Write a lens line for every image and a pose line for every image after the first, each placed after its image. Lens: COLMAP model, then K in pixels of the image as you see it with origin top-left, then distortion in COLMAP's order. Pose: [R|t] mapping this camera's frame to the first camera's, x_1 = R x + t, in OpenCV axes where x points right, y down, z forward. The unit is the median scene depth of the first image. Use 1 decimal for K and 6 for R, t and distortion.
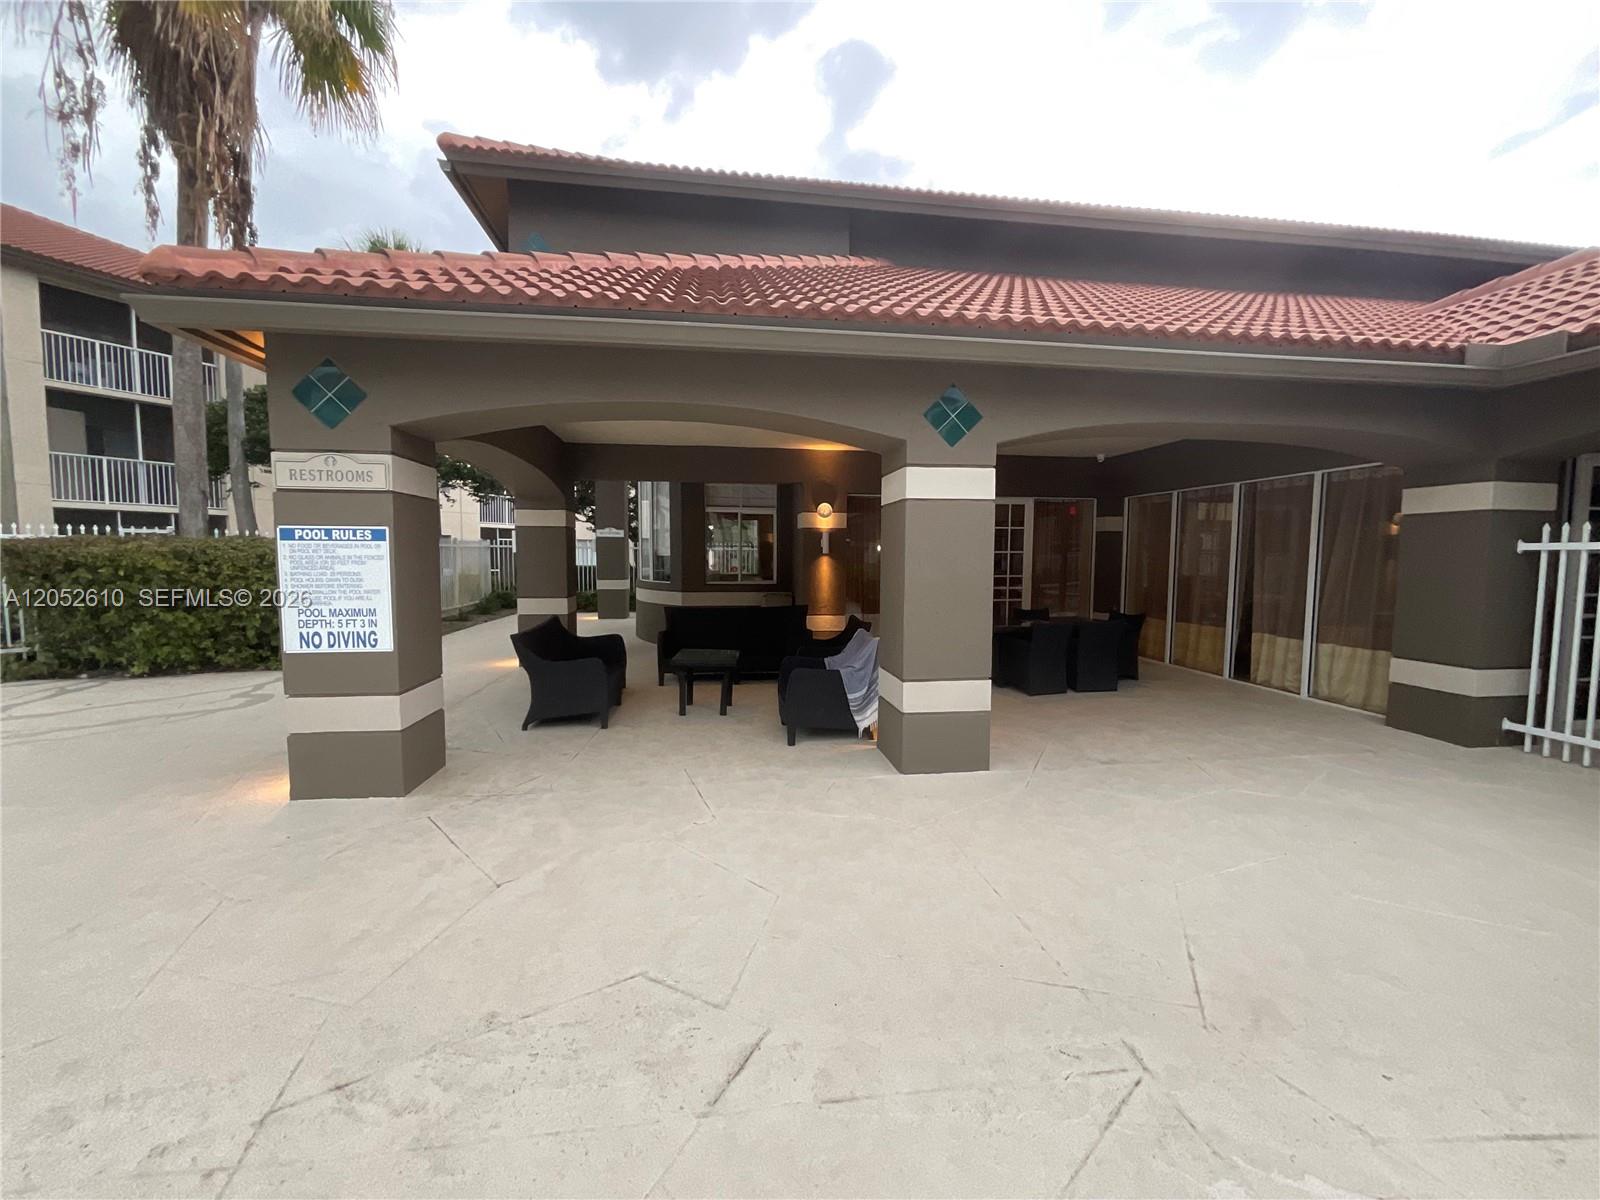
lens RADIAL K [[645.1, 0, 819.5], [0, 645.1, 605.2], [0, 0, 1]] dist [0.013984, 0.000063]
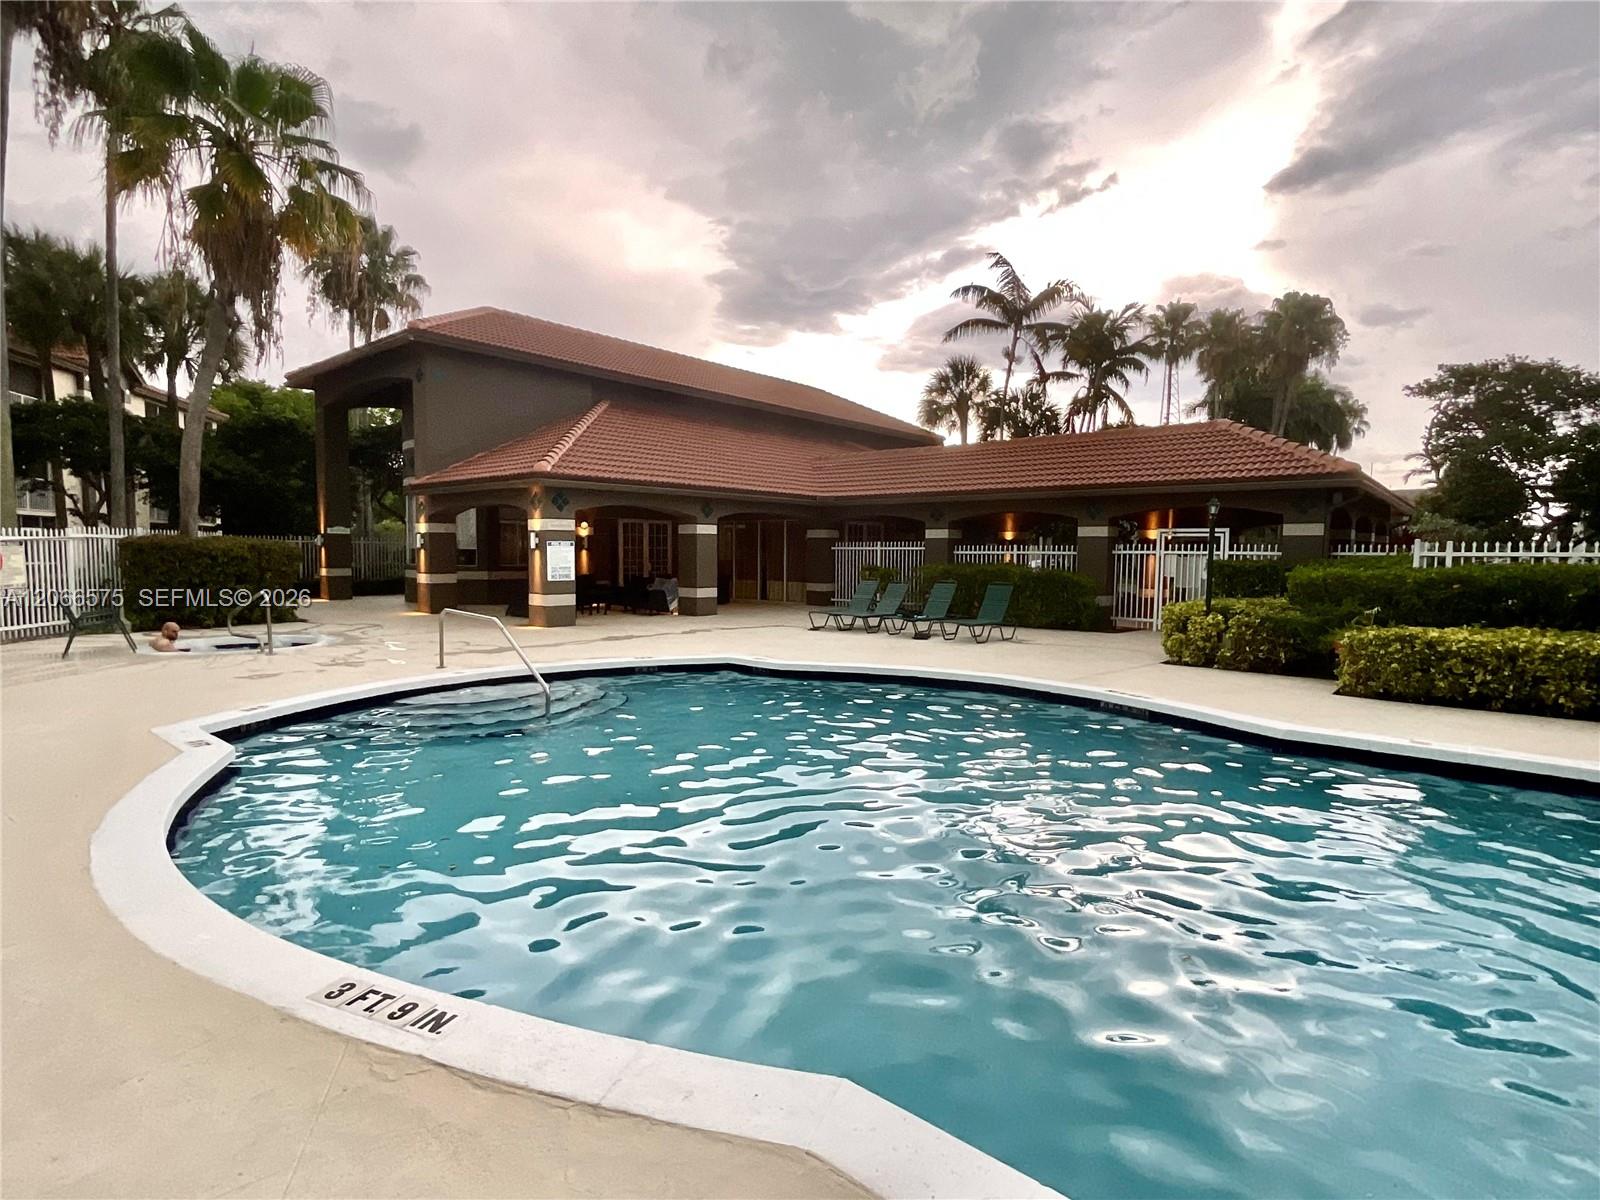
lens RADIAL K [[812.1, 0, 794.9], [0, 812.1, 607.4], [0, 0, 1]] dist [-0.017945, -0.000138]
pose [[0.765965, -0.045473, 0.641273, -1.258206], [0.047806, 0.998762, 0.013721, 0.106725], [-0.641103, 0.020147, 0.767190, -1.468849]]
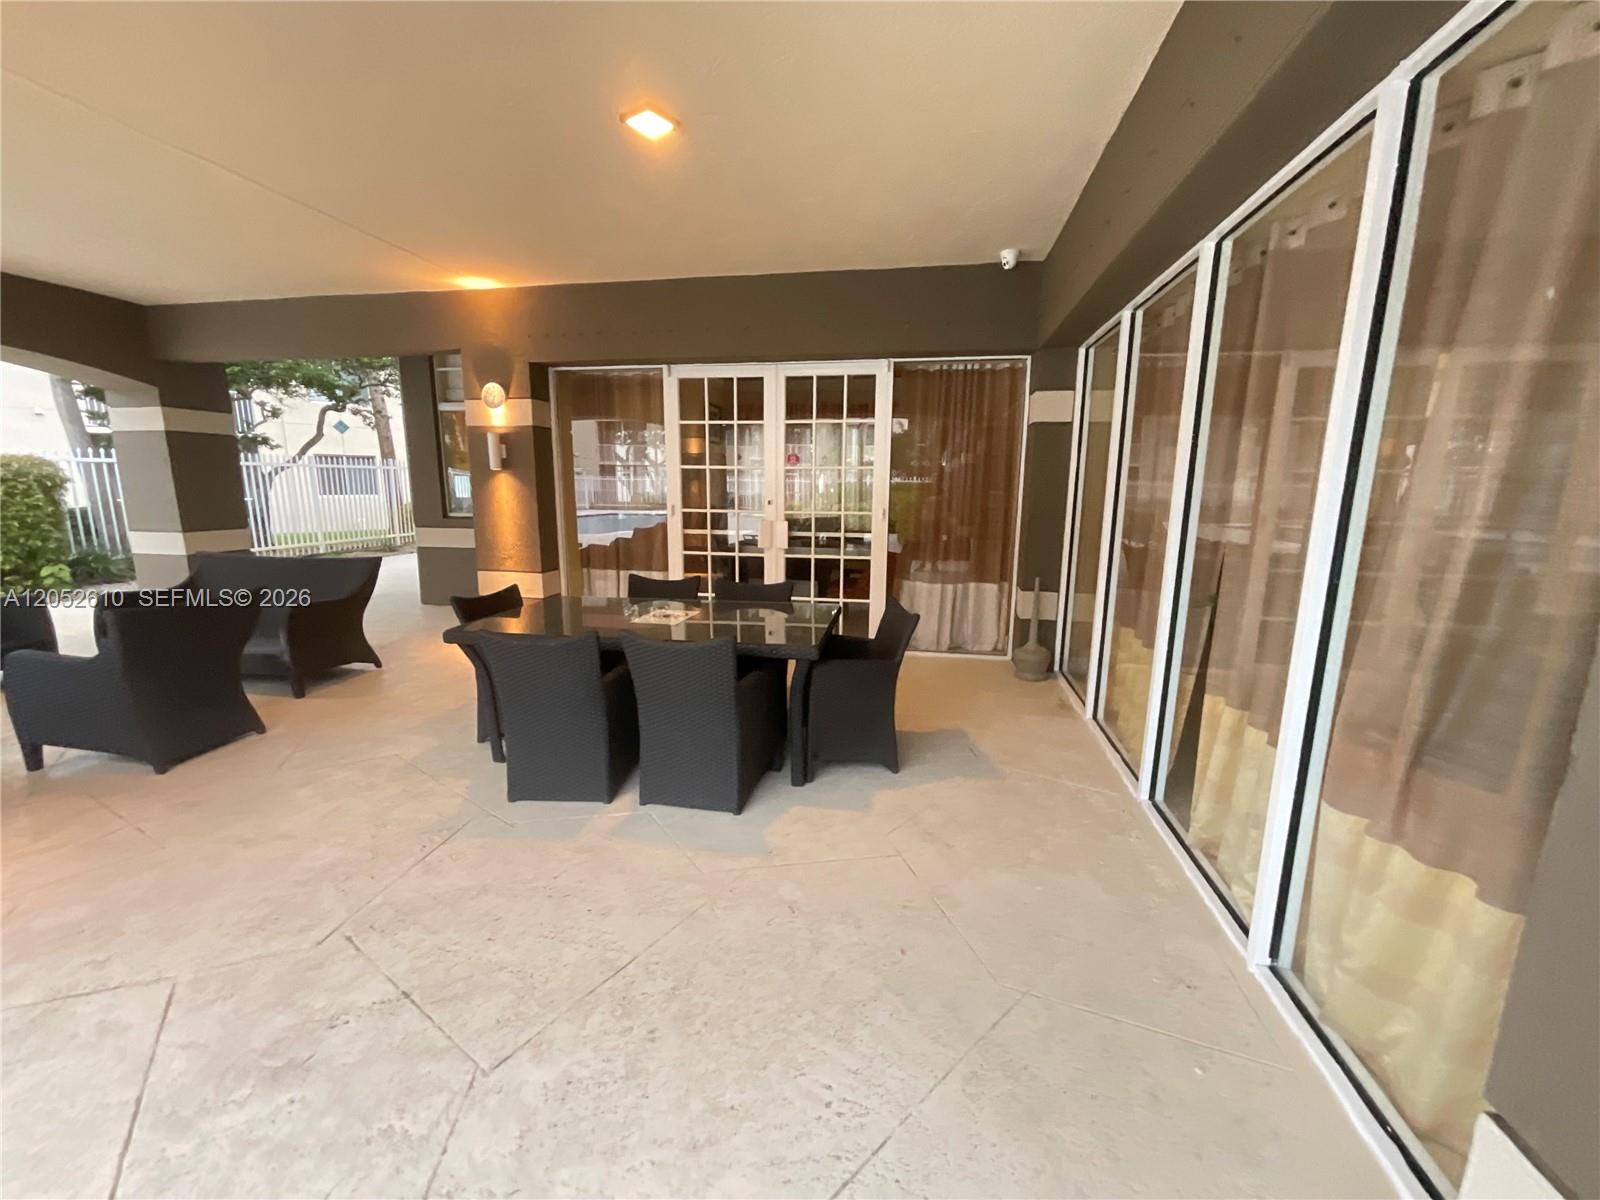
lens RADIAL K [[651.5, 0, 802.9], [0, 651.5, 601.8], [0, 0, 1]] dist [-0.005257, 0.003223]
pose [[0.944444, 0.063213, -0.322535, 0.569773], [-0.029298, 0.993616, 0.108947, -0.037909], [0.327363, -0.093445, 0.940267, 0.607376]]
